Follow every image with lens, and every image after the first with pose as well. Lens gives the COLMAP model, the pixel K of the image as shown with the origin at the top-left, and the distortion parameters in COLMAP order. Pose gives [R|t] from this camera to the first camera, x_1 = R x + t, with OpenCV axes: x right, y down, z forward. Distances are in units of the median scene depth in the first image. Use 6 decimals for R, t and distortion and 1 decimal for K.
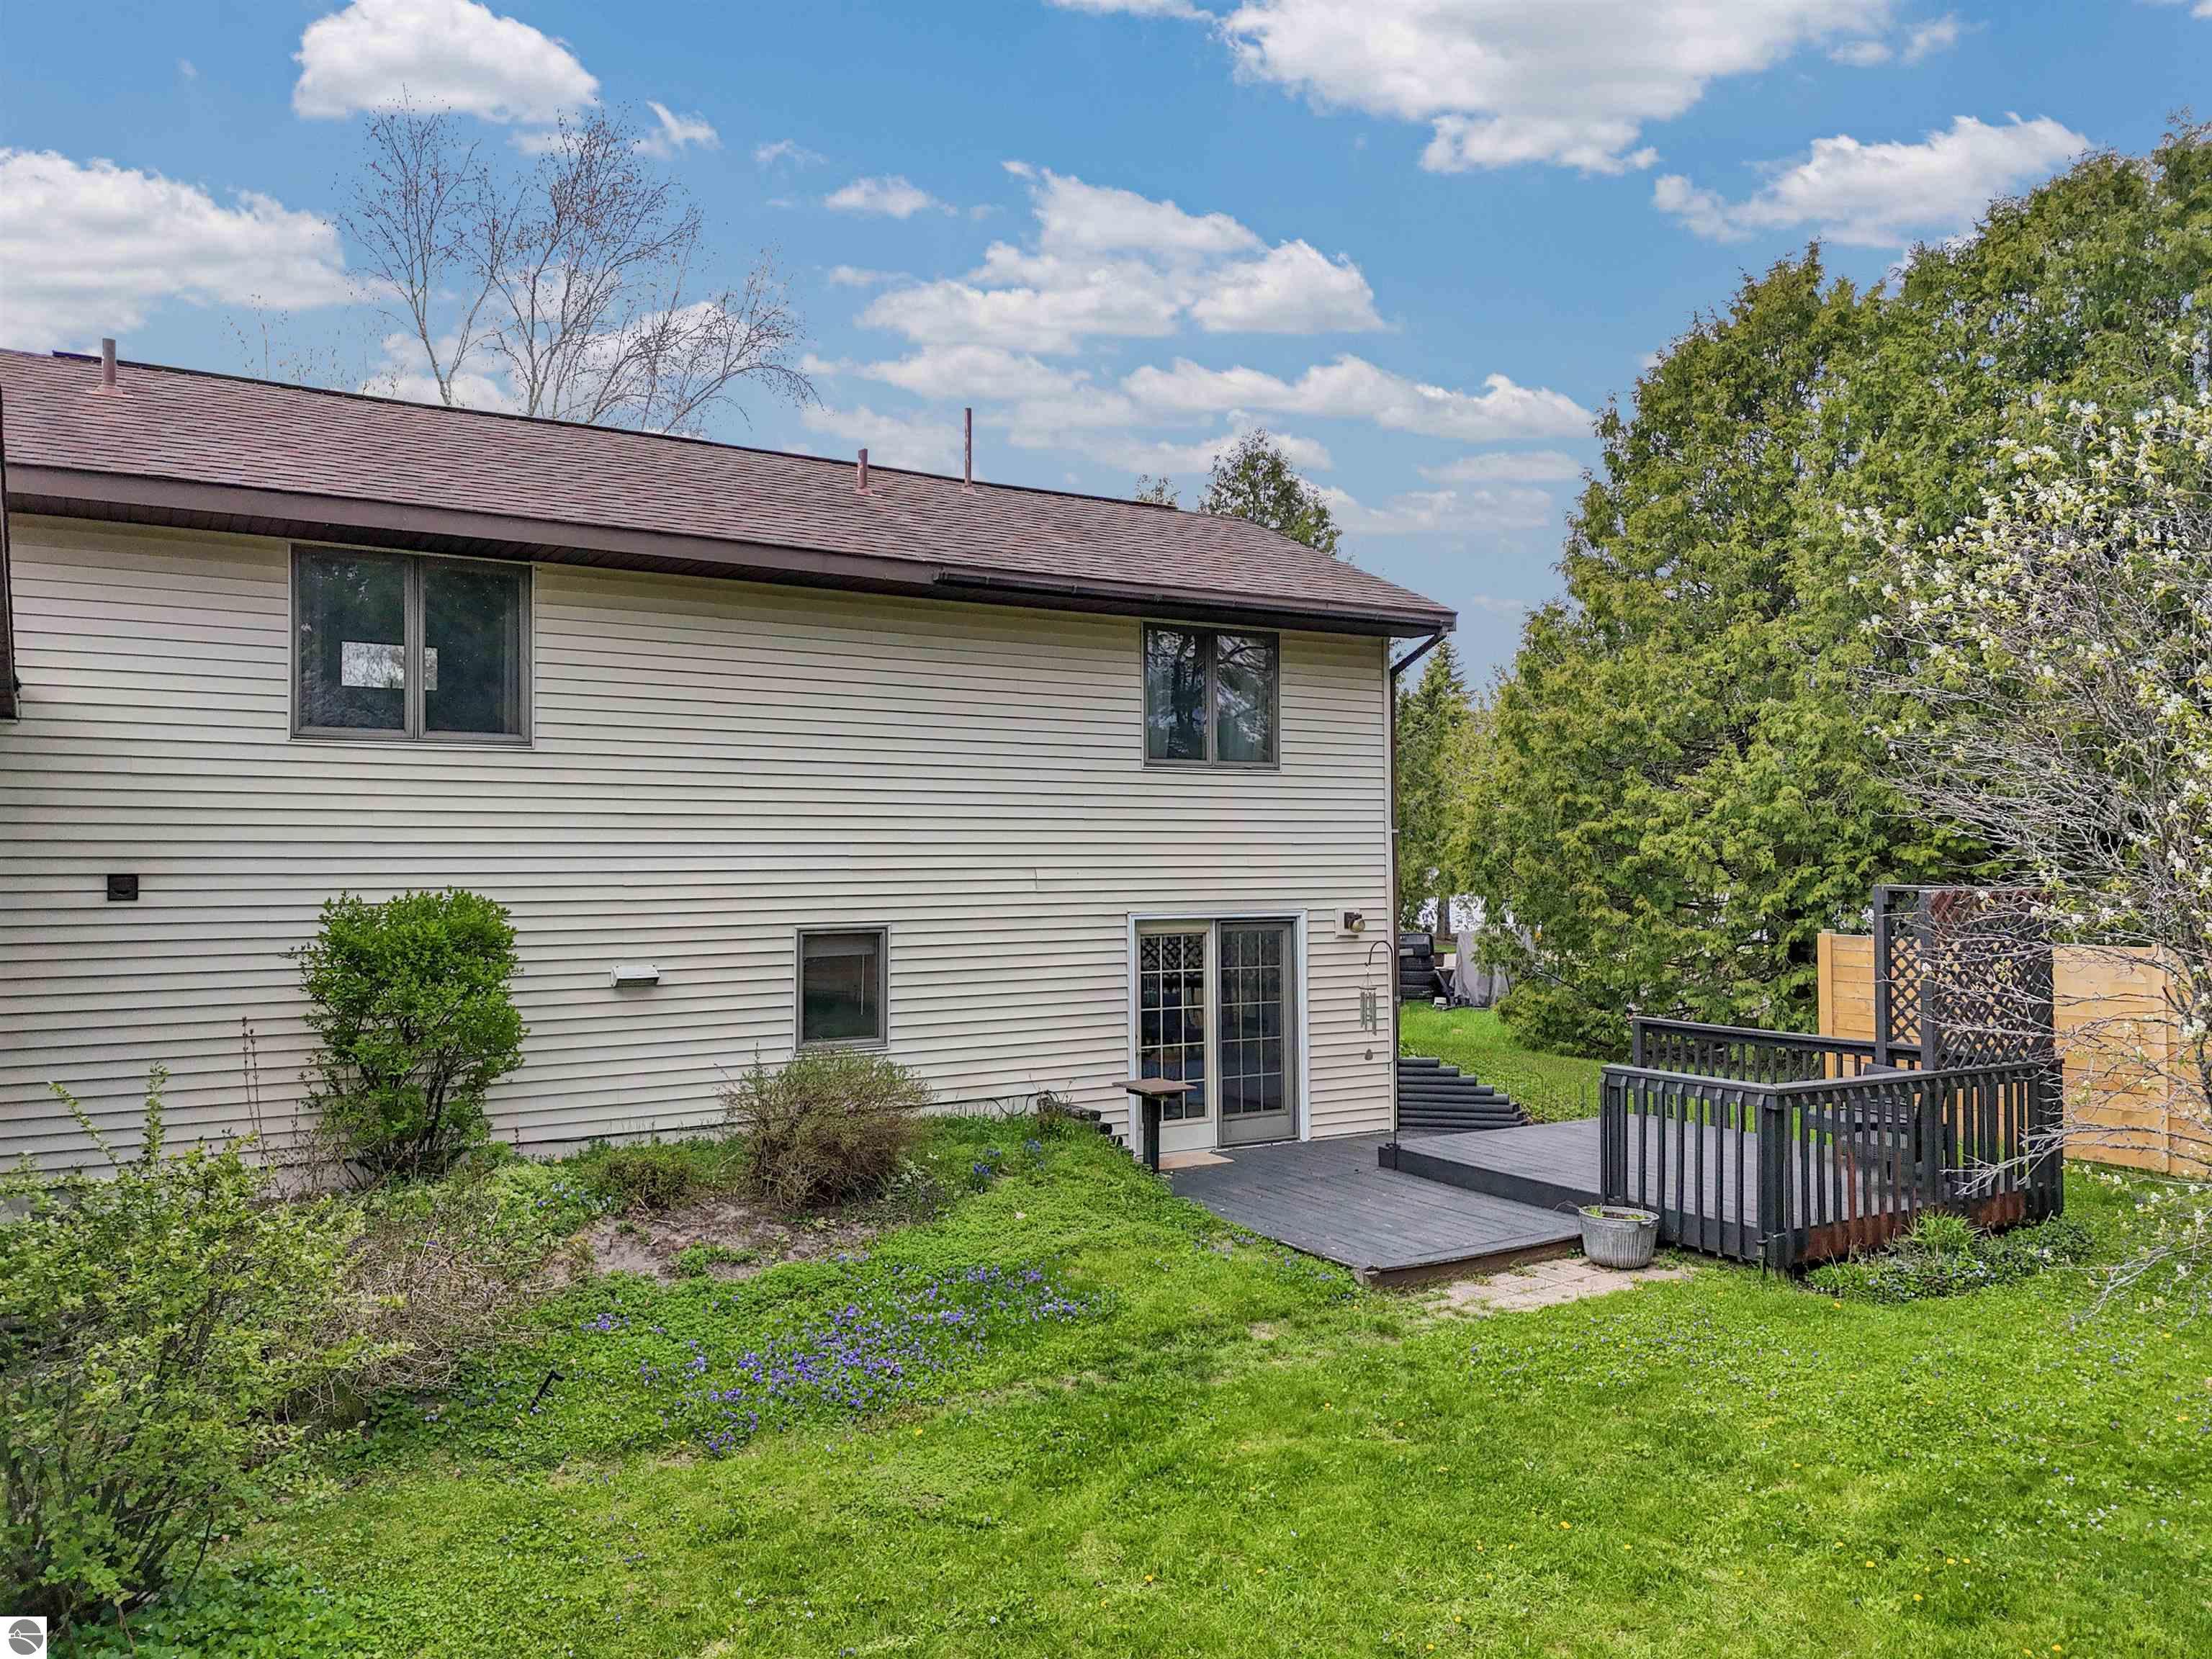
lens RADIAL K [[1601.2, 0, 1101.9], [0, 1601.2, 822.3], [0, 0, 1]] dist [0.061773, -0.025108]
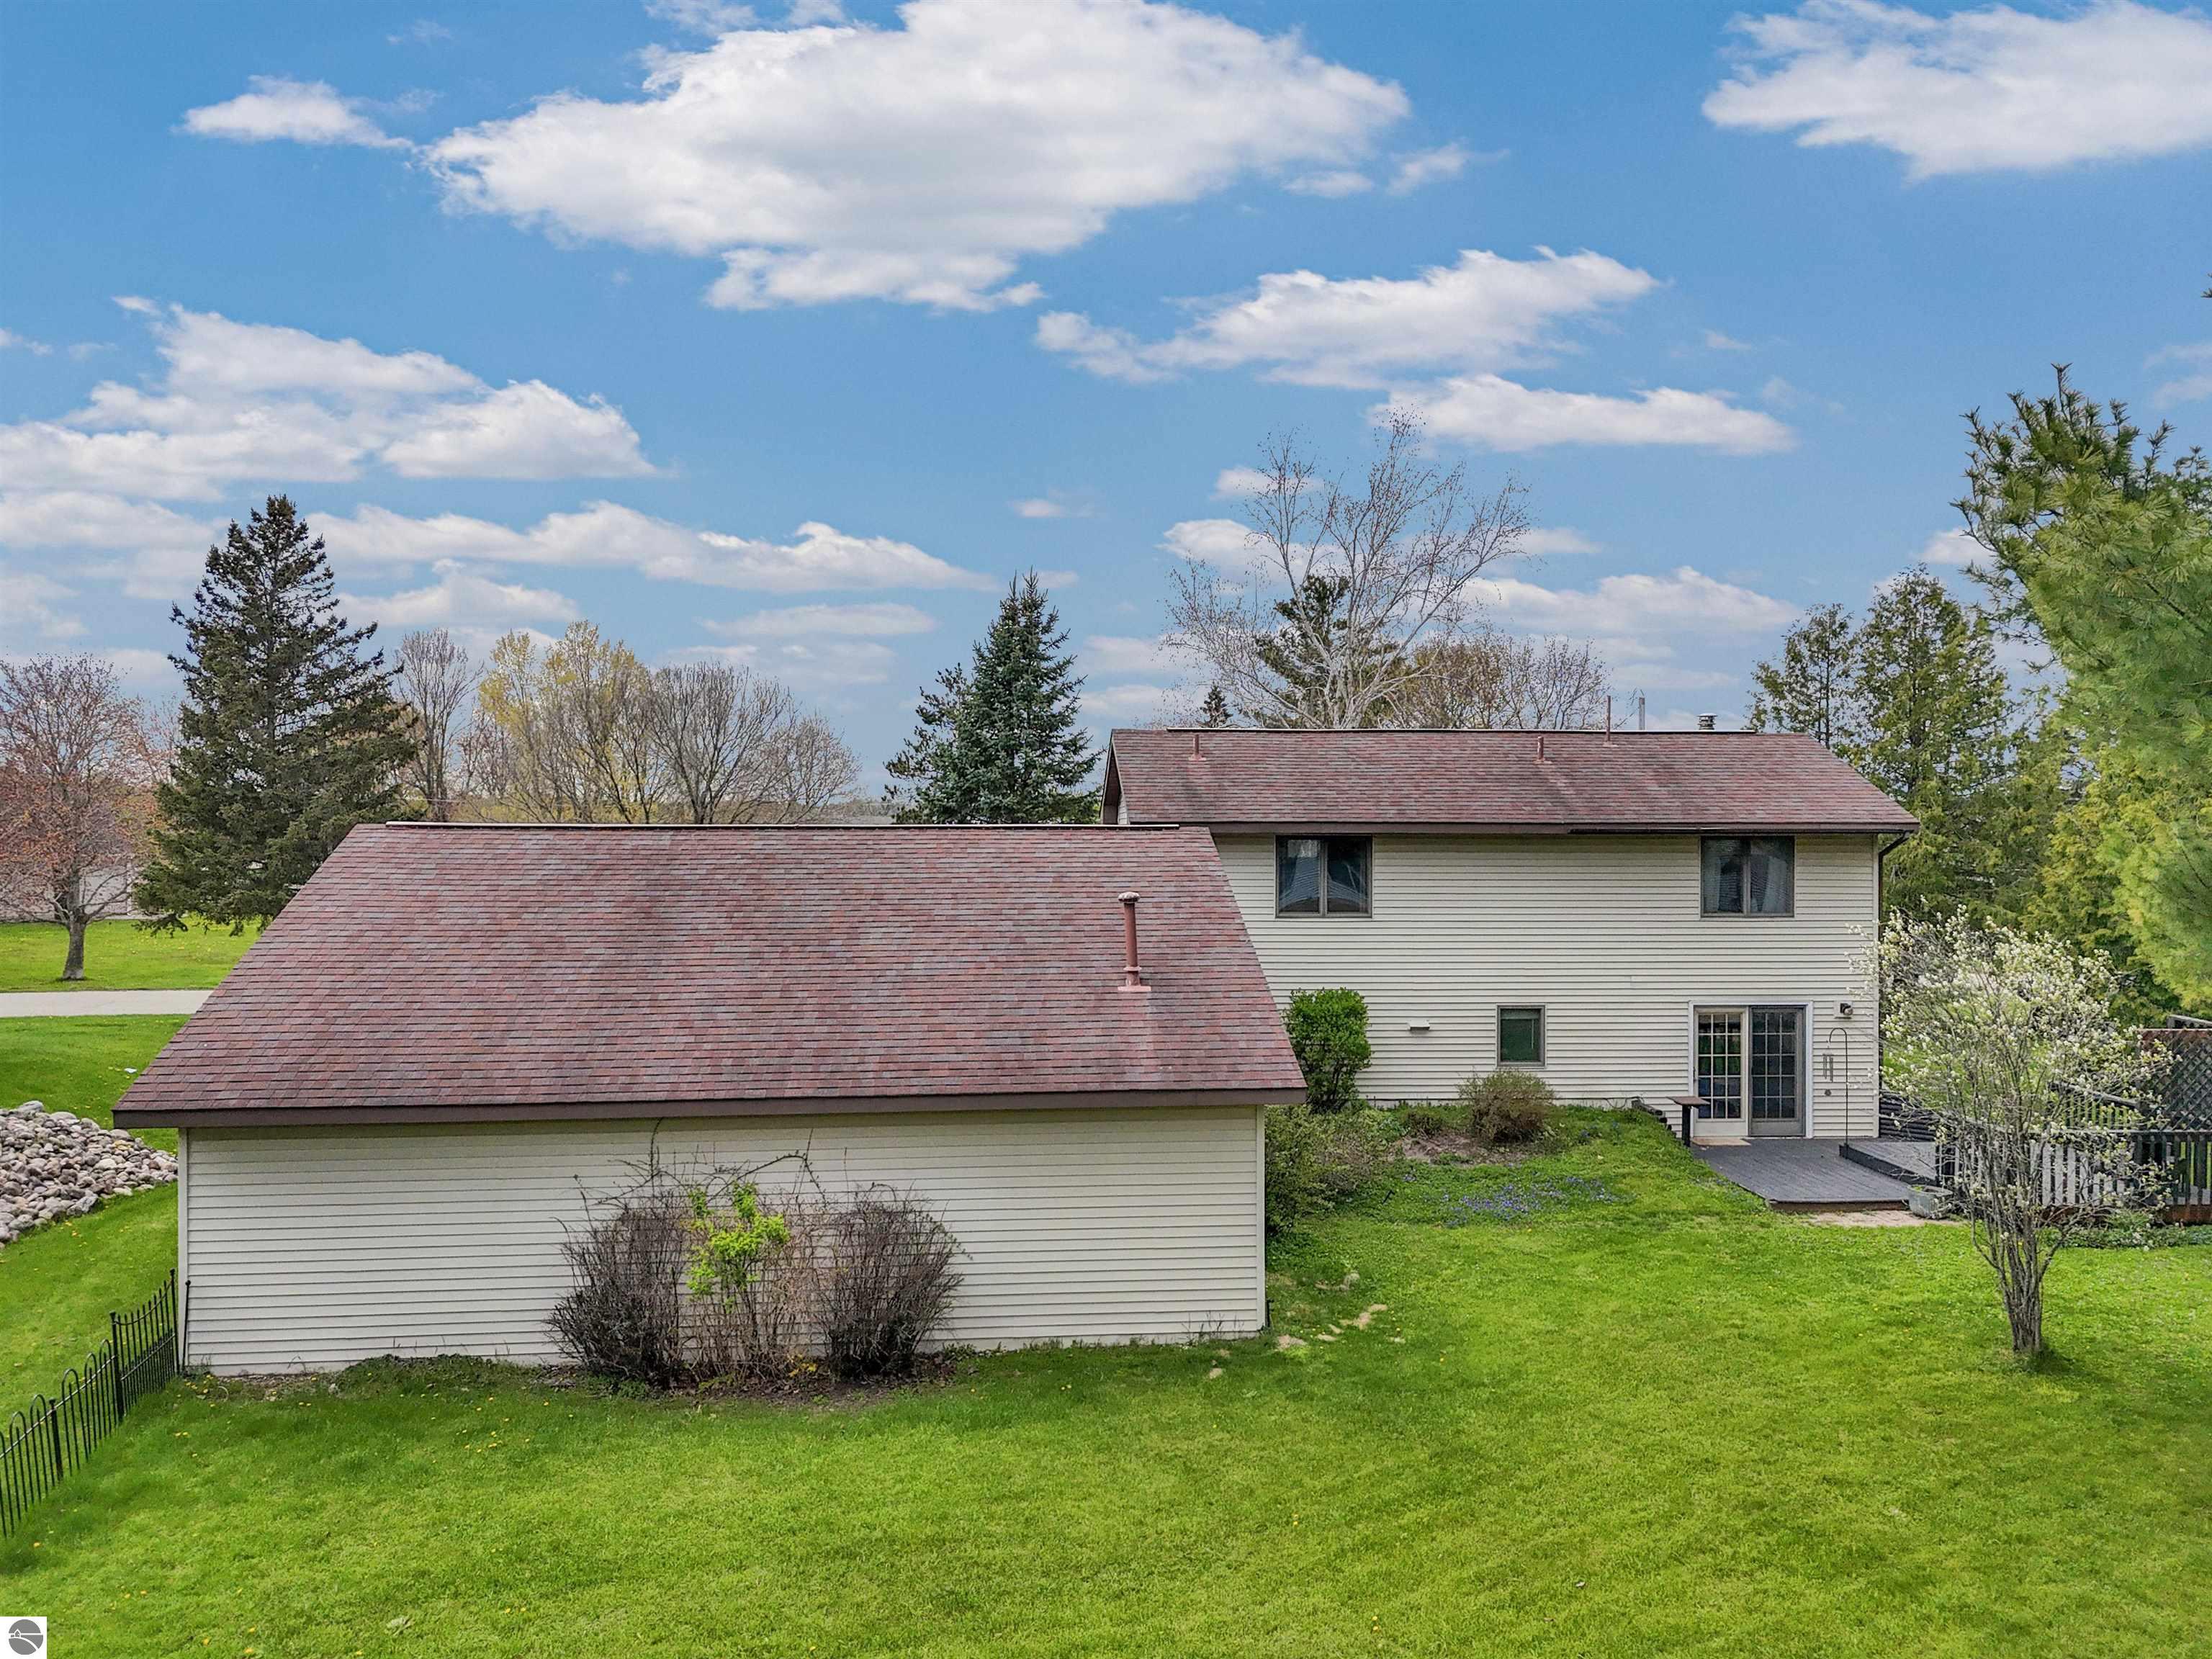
lens RADIAL K [[1601.2, 0, 1102.0], [0, 1601.2, 829.6], [0, 0, 1]] dist [0.061773, -0.025108]
pose [[0.889651, 0.010105, -0.456530, 0.311858], [0.006712, 0.999358, 0.035200, -0.247828], [0.456593, -0.034380, 0.889011, -1.096459]]
